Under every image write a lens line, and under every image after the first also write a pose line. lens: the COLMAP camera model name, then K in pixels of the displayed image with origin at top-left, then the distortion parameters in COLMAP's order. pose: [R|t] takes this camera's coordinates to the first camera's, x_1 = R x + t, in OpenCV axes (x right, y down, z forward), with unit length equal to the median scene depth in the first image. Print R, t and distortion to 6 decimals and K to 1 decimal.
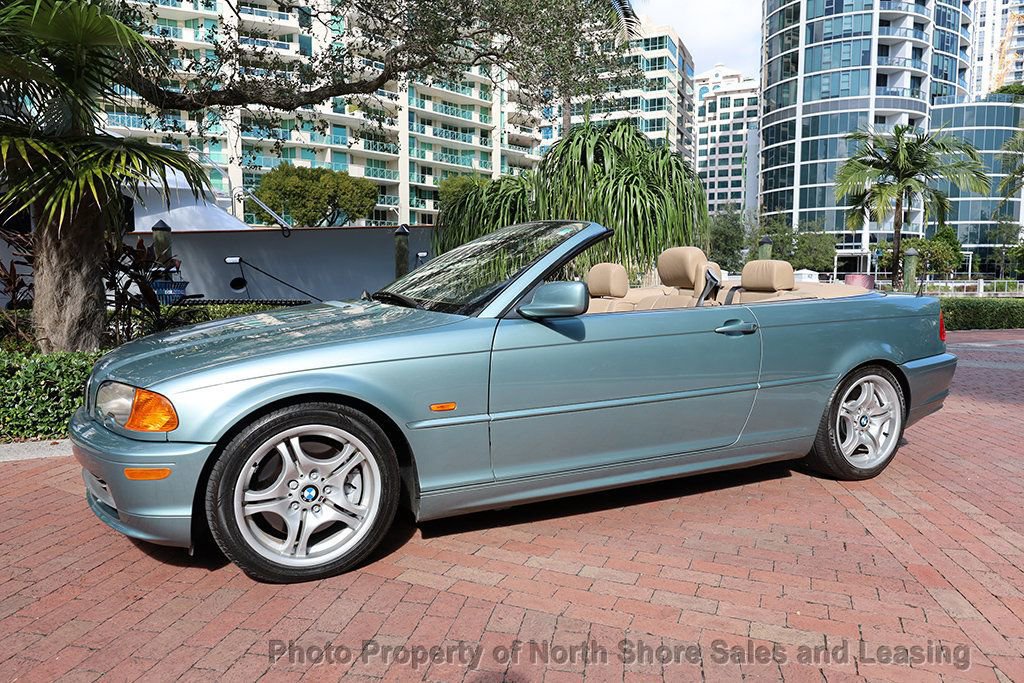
lens RADIAL K [[673.4, 0, 512.0], [0, 673.4, 341.5], [0, 0, 1]] dist [0.006553, -0.000269]
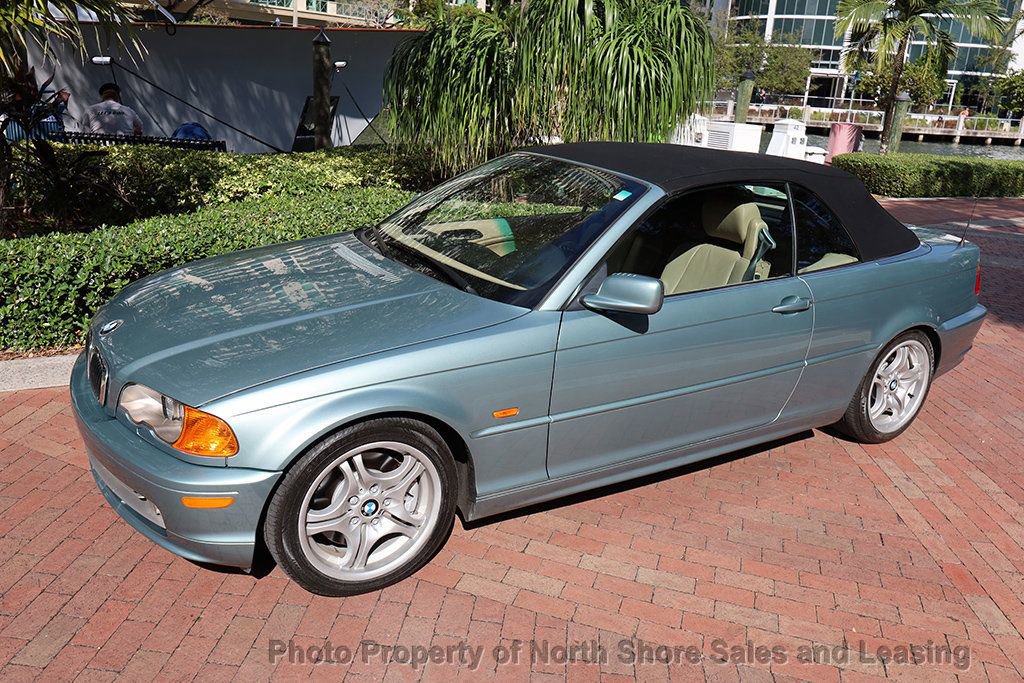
lens RADIAL K [[779.0, 0, 504.8], [0, 779.0, 316.0], [0, 0, 1]] dist [0.002912, 0.002971]
pose [[0.994193, 0.030337, 0.103250, -0.202145], [-0.050357, 0.979066, 0.197216, -0.227880], [-0.095106, -0.201271, 0.974908, -0.024767]]
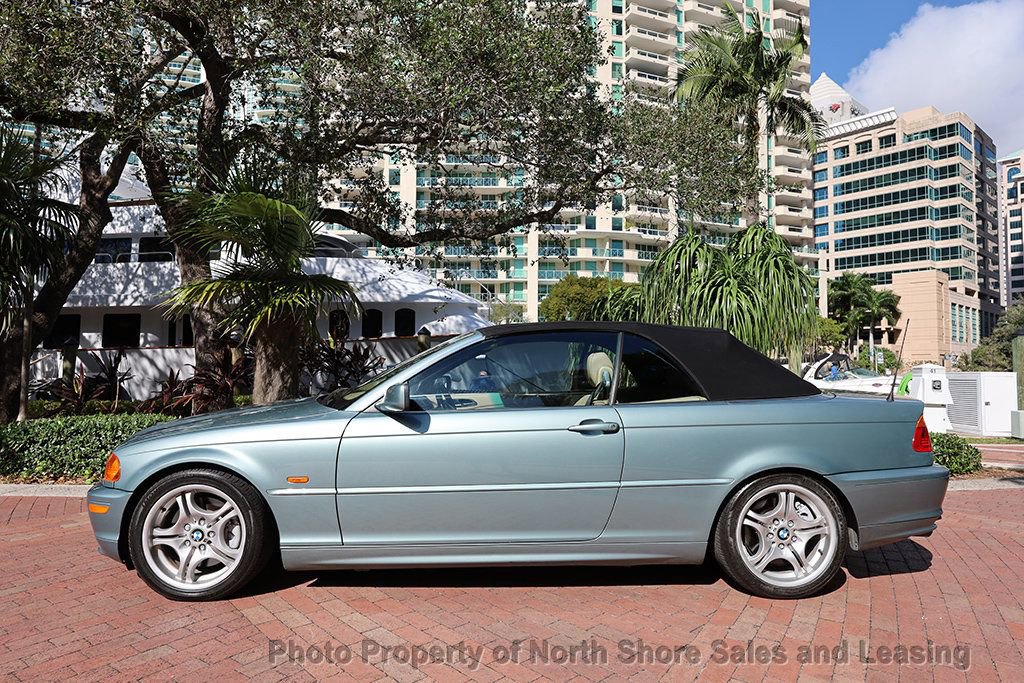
lens RADIAL K [[602.7, 0, 516.4], [0, 602.7, 349.8], [0, 0, 1]] dist [0.002120, 0.000807]
pose [[0.916960, -0.009021, -0.398878, 0.686400], [-0.041978, 0.992014, -0.118936, -0.027426], [0.396766, 0.125804, 0.909258, 0.078905]]
